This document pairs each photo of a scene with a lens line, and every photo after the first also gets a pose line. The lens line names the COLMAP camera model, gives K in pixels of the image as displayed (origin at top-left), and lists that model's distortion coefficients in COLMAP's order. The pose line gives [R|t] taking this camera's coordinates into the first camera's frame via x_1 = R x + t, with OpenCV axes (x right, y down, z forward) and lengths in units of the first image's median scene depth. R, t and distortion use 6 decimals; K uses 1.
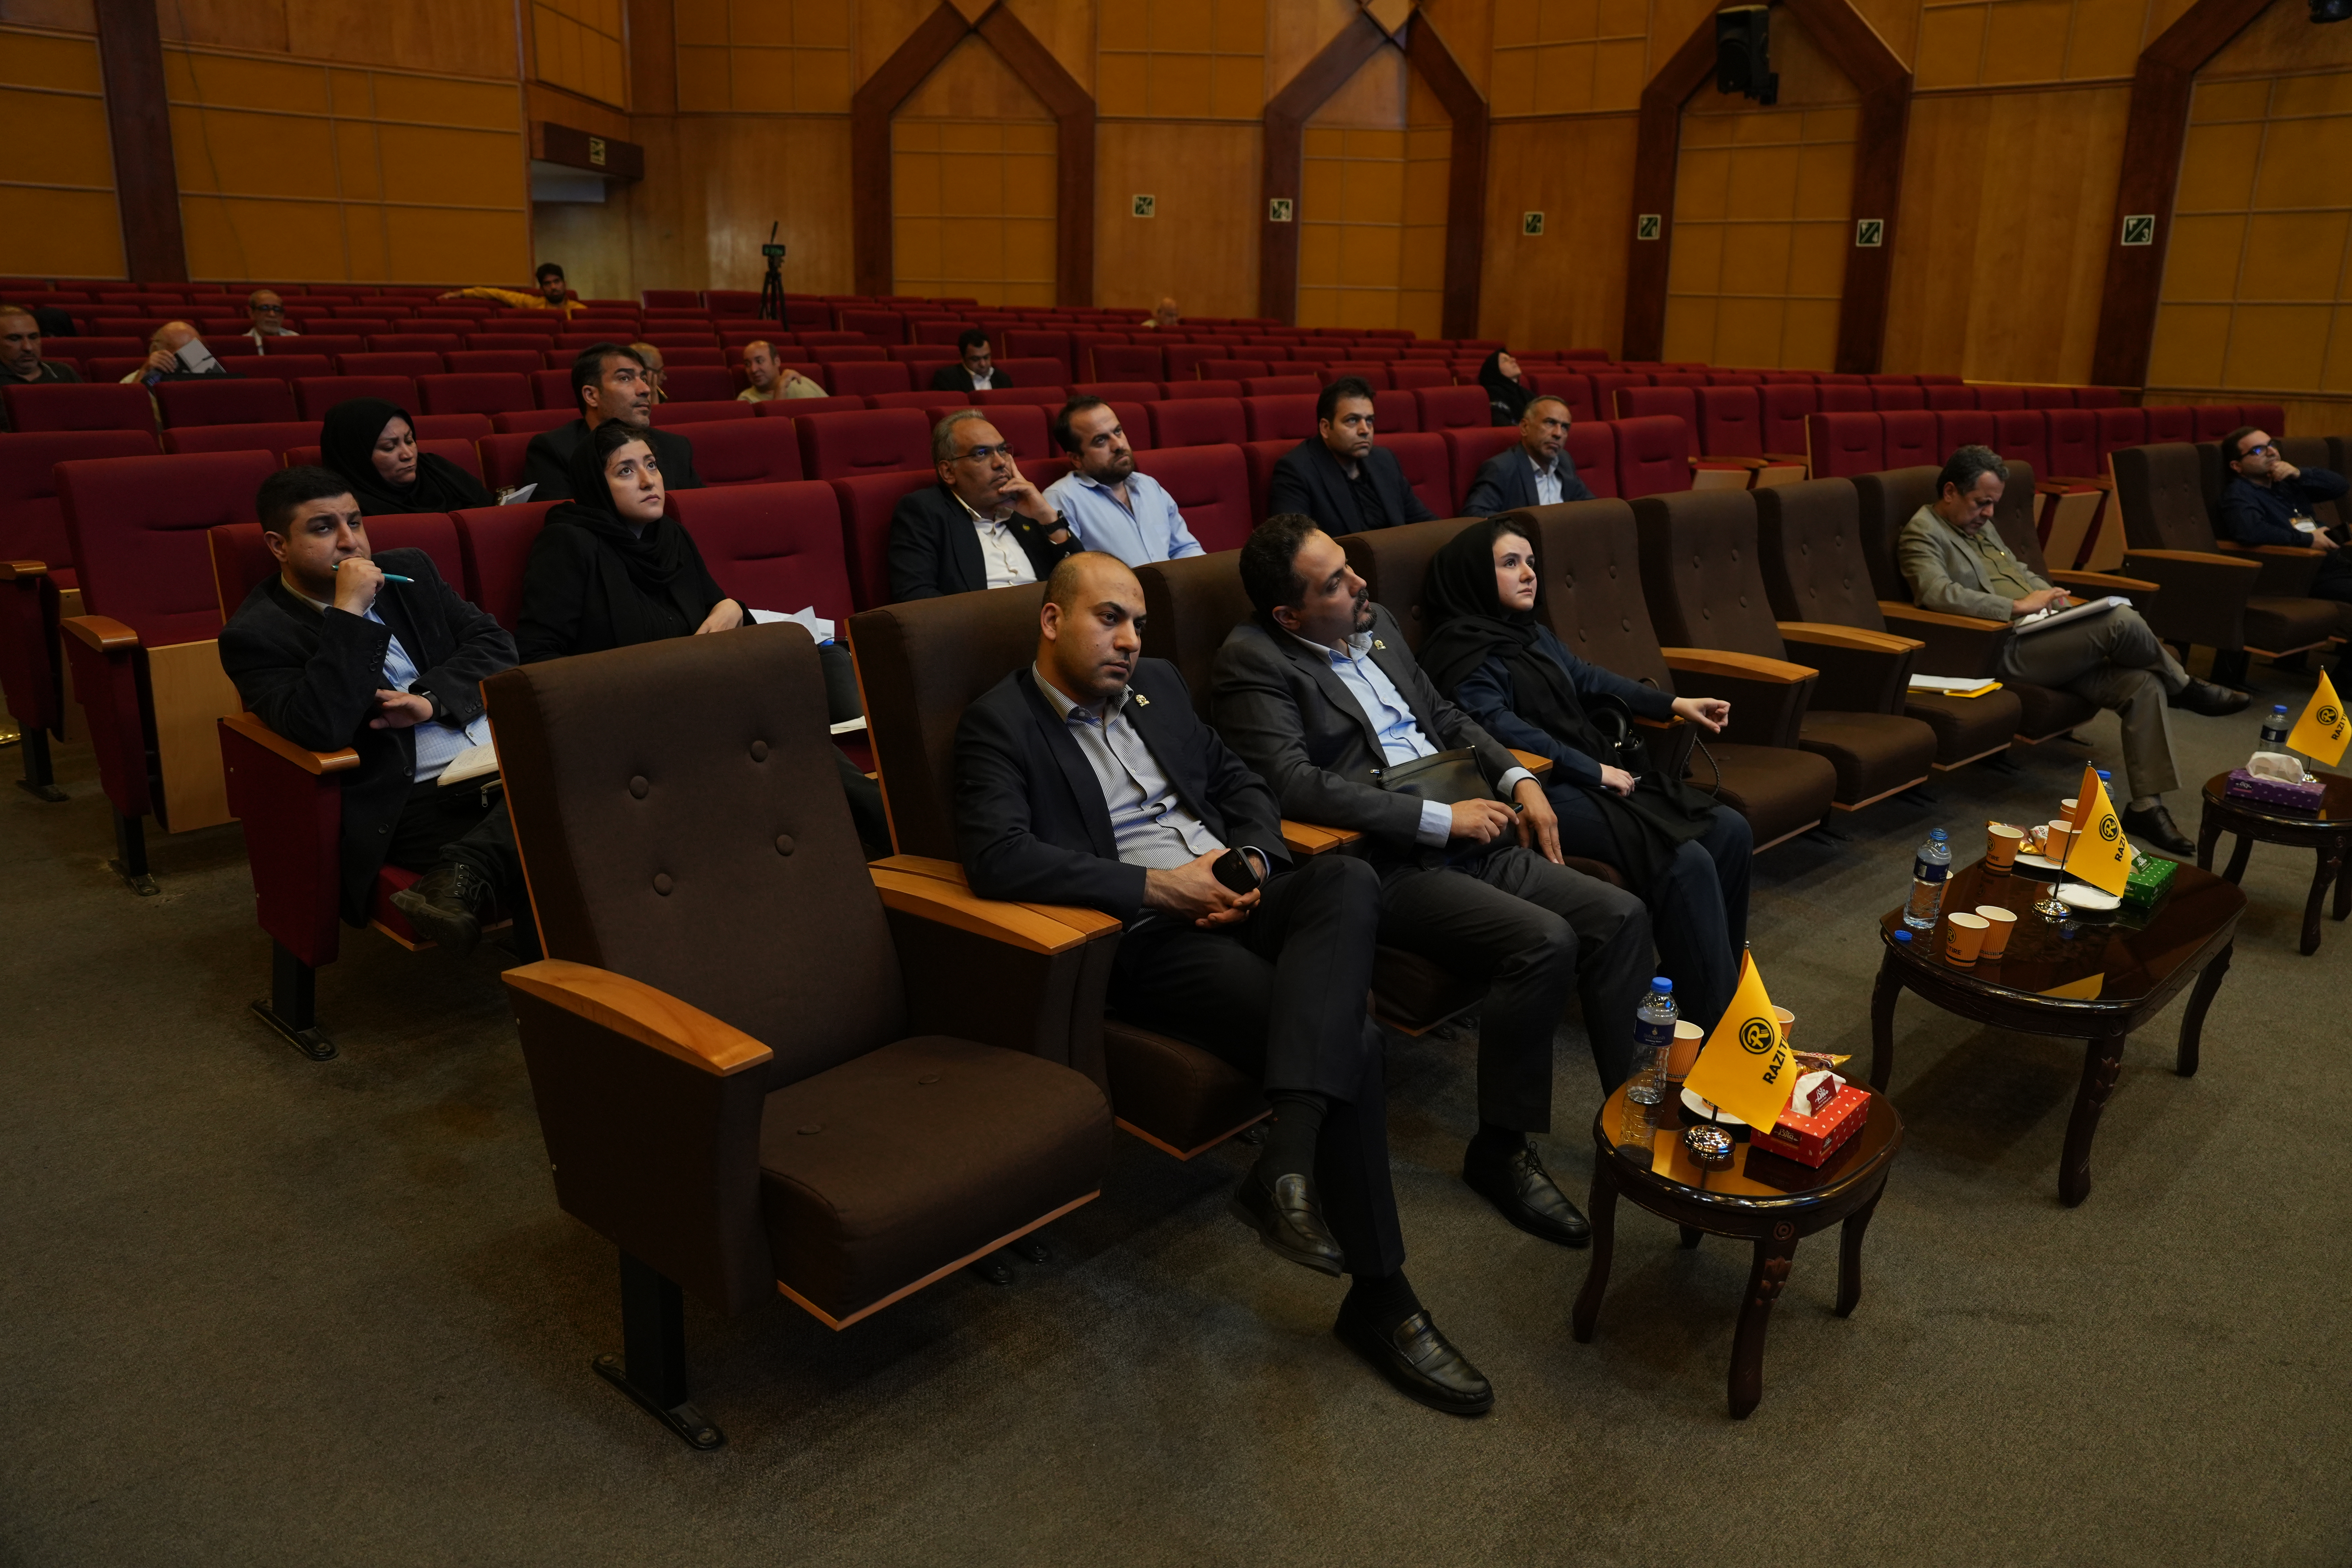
lens RADIAL K [[1791.3, 0, 1175.4], [0, 1791.3, 790.6], [0, 0, 1]] dist [0.051166, -0.003458]
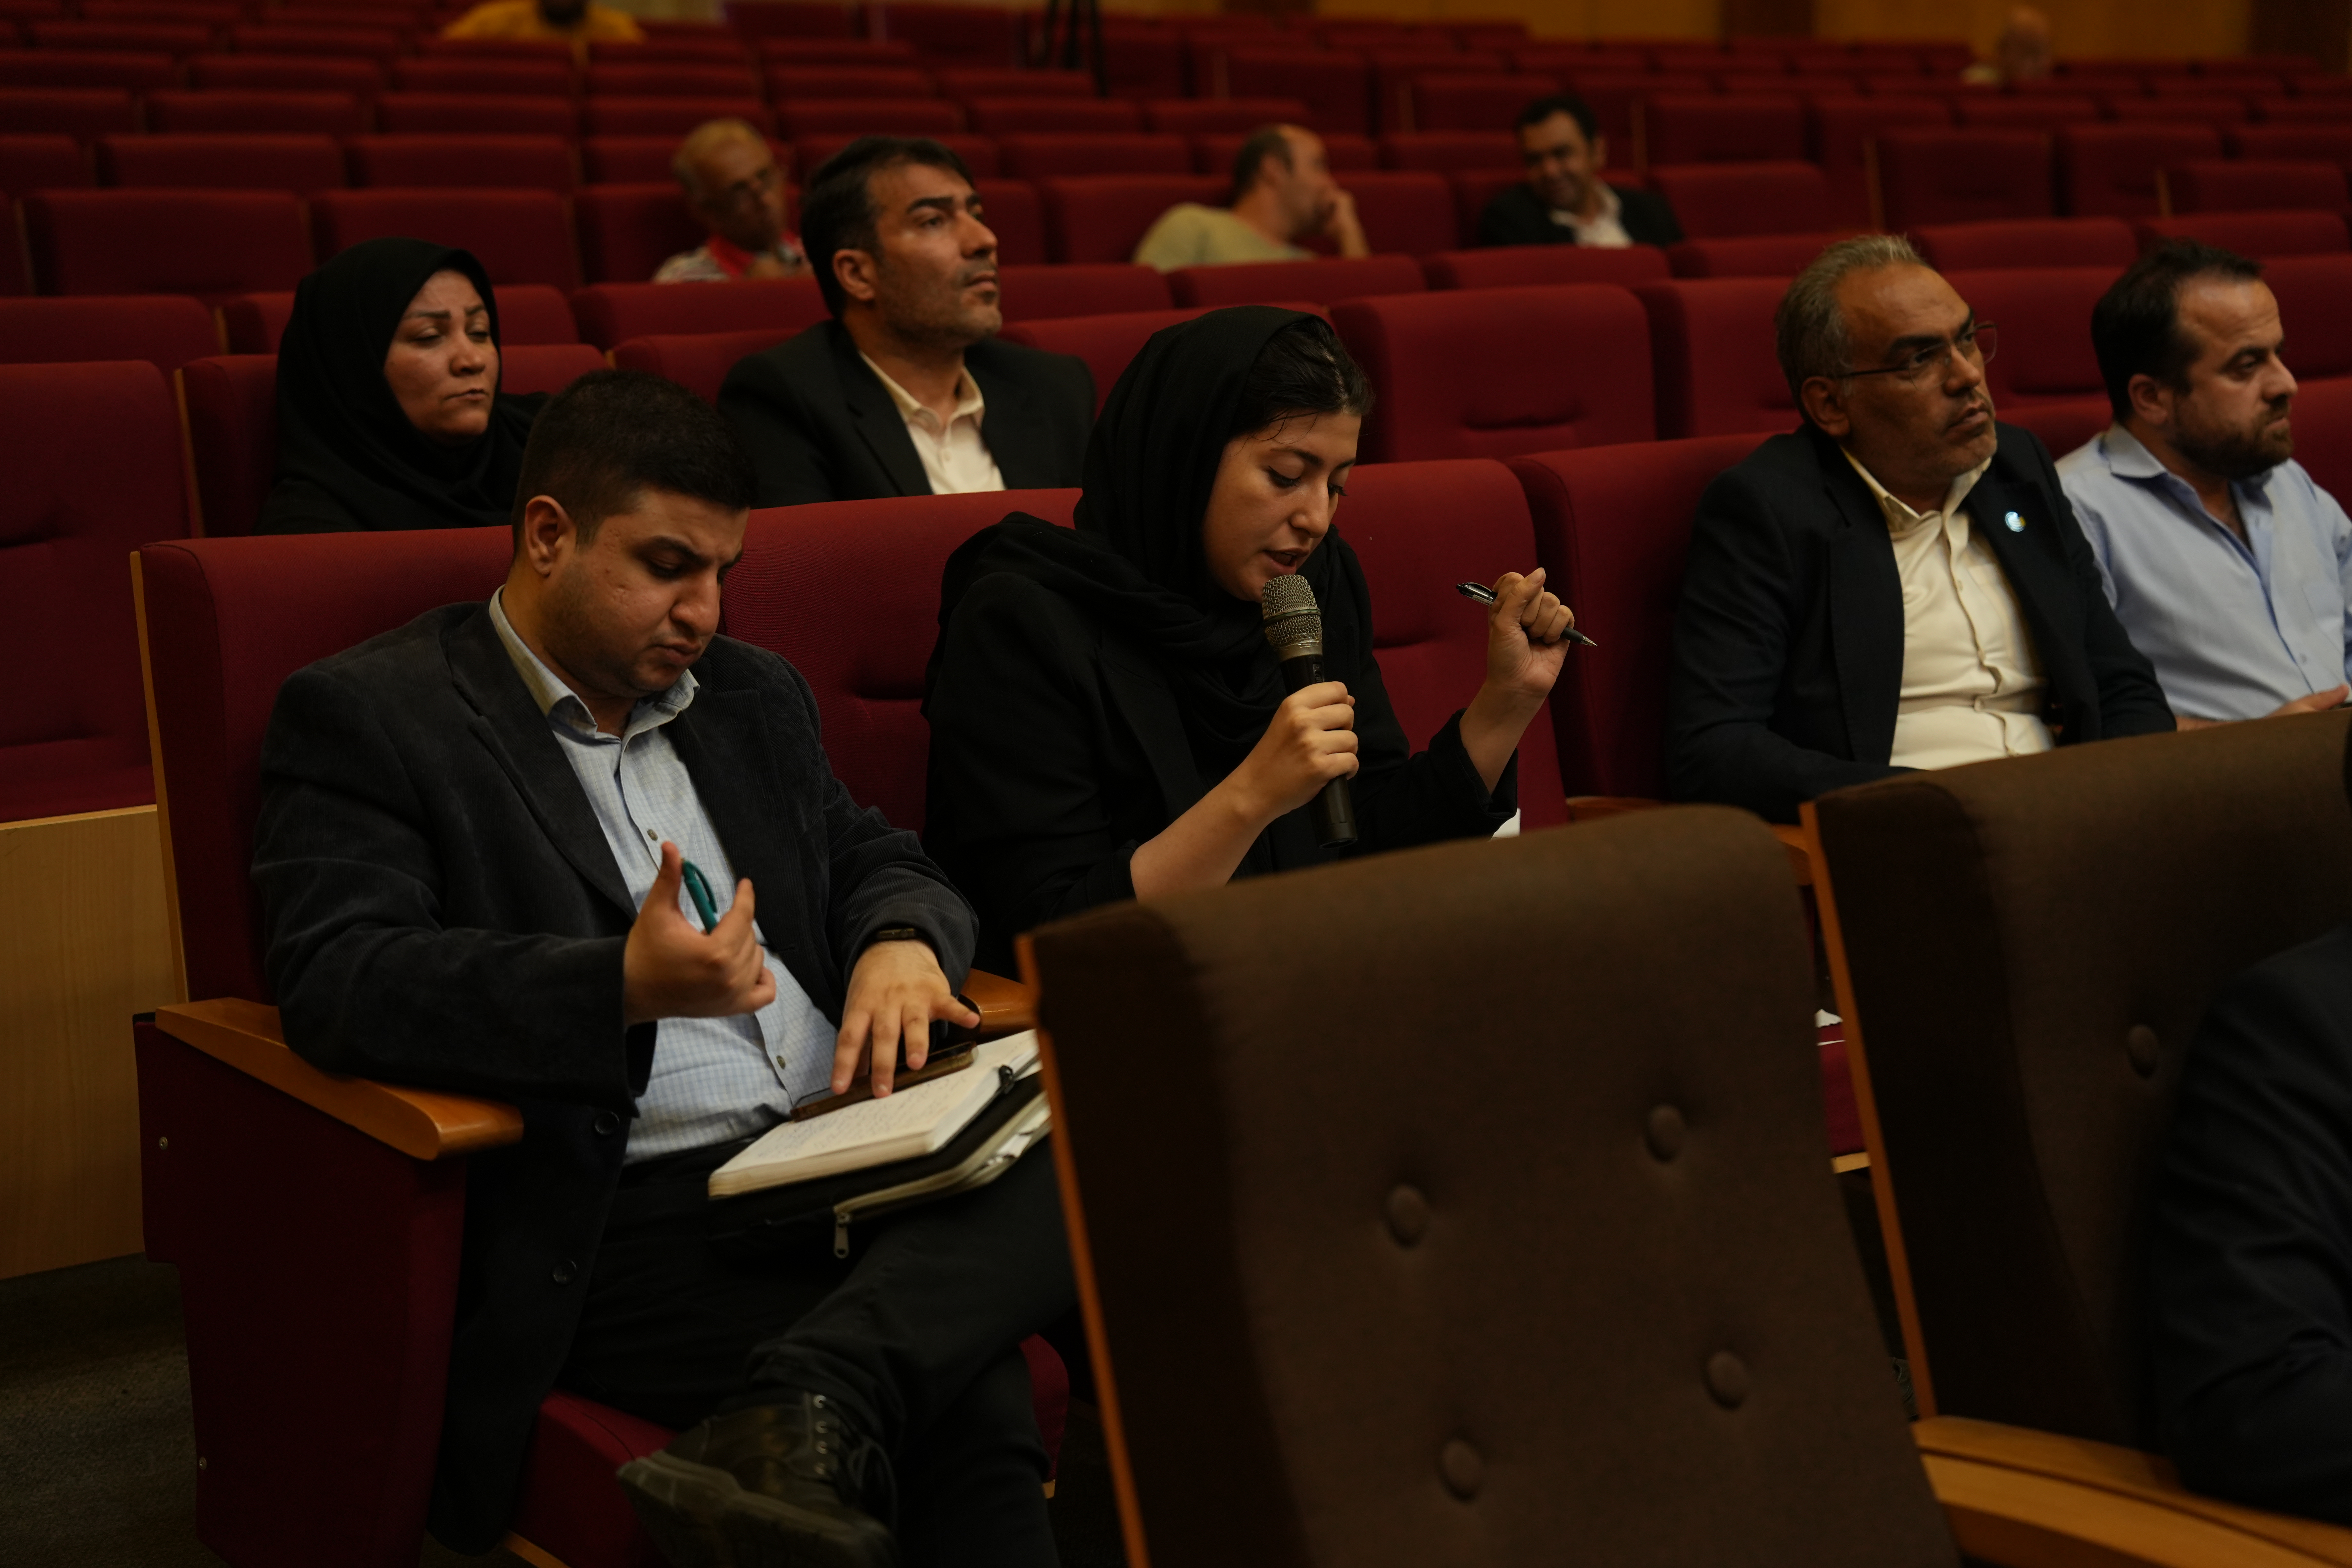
lens RADIAL K [[4503.5, 0, 1187.3], [0, 4503.5, 778.9], [0, 0, 1]] dist [0.357931, 0.000000]
pose [[0.989791, 0.017822, -0.141407, -0.120448], [-0.032310, 0.994378, -0.100835, 0.002521], [0.138815, 0.104375, 0.984803, 0.000936]]
